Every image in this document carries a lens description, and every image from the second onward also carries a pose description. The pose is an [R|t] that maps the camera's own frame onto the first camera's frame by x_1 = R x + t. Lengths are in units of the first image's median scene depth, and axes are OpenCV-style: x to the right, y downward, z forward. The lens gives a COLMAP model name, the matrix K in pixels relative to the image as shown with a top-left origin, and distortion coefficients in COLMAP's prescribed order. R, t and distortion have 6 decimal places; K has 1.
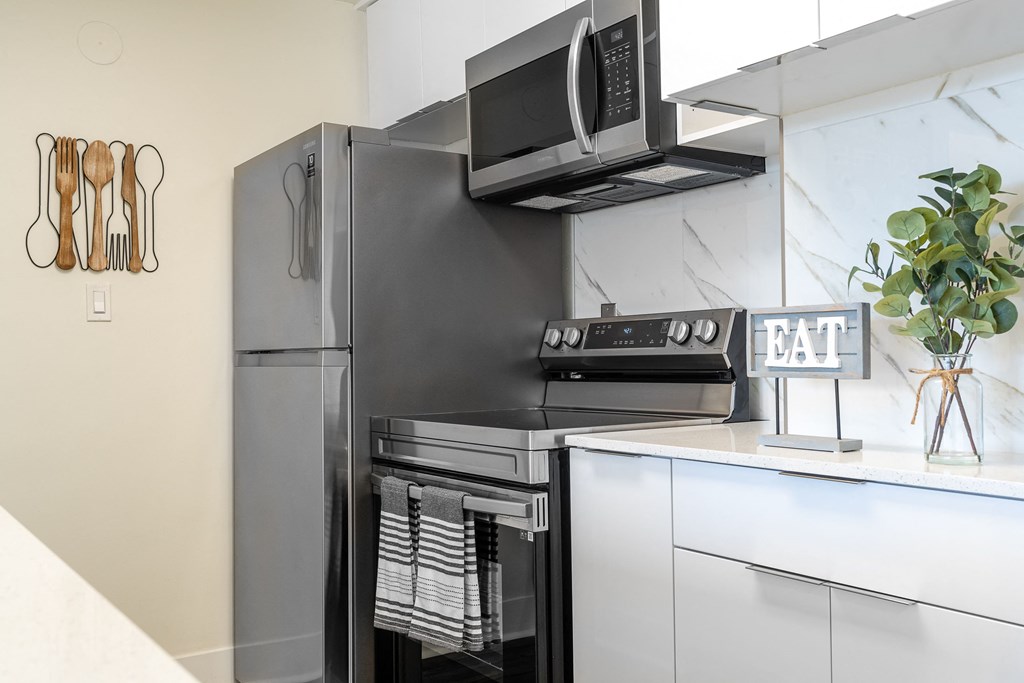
lens RADIAL K [[975.2, 0, 512.0], [0, 975.2, 341.5], [0, 0, 1]] dist [0.002840, -0.000187]
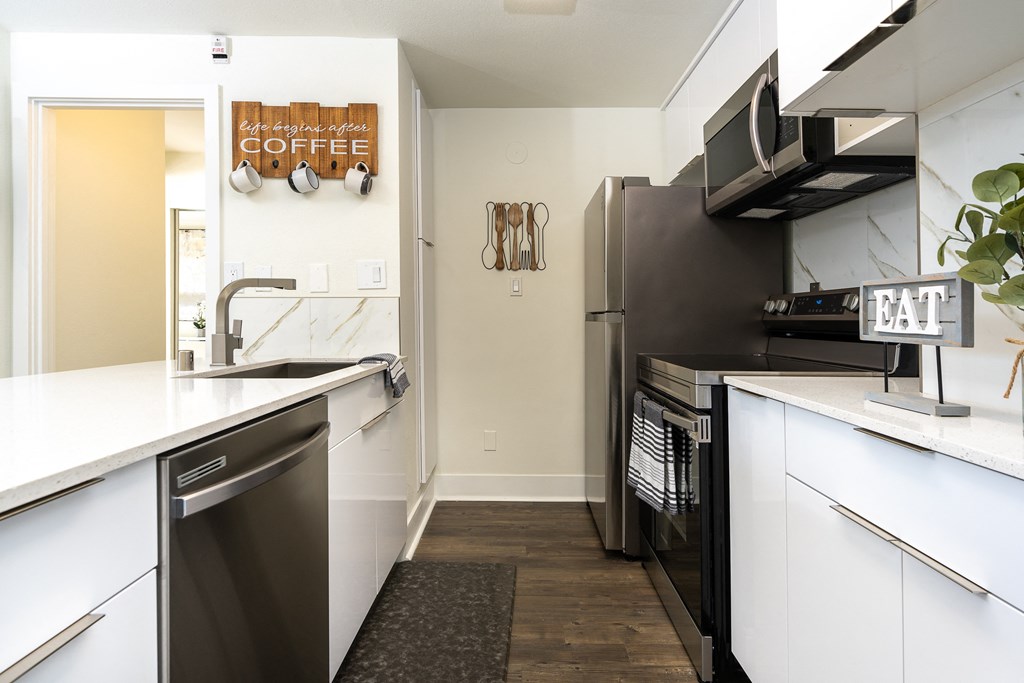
lens RADIAL K [[497.0, 0, 546.5], [0, 497.0, 311.0], [0, 0, 1]] dist [-0.003569, -0.000226]
pose [[0.835258, 0.014913, -0.549657, 0.213813], [-0.013955, 0.999885, 0.005922, 0.003118], [0.549682, 0.002724, 0.835370, 0.253905]]
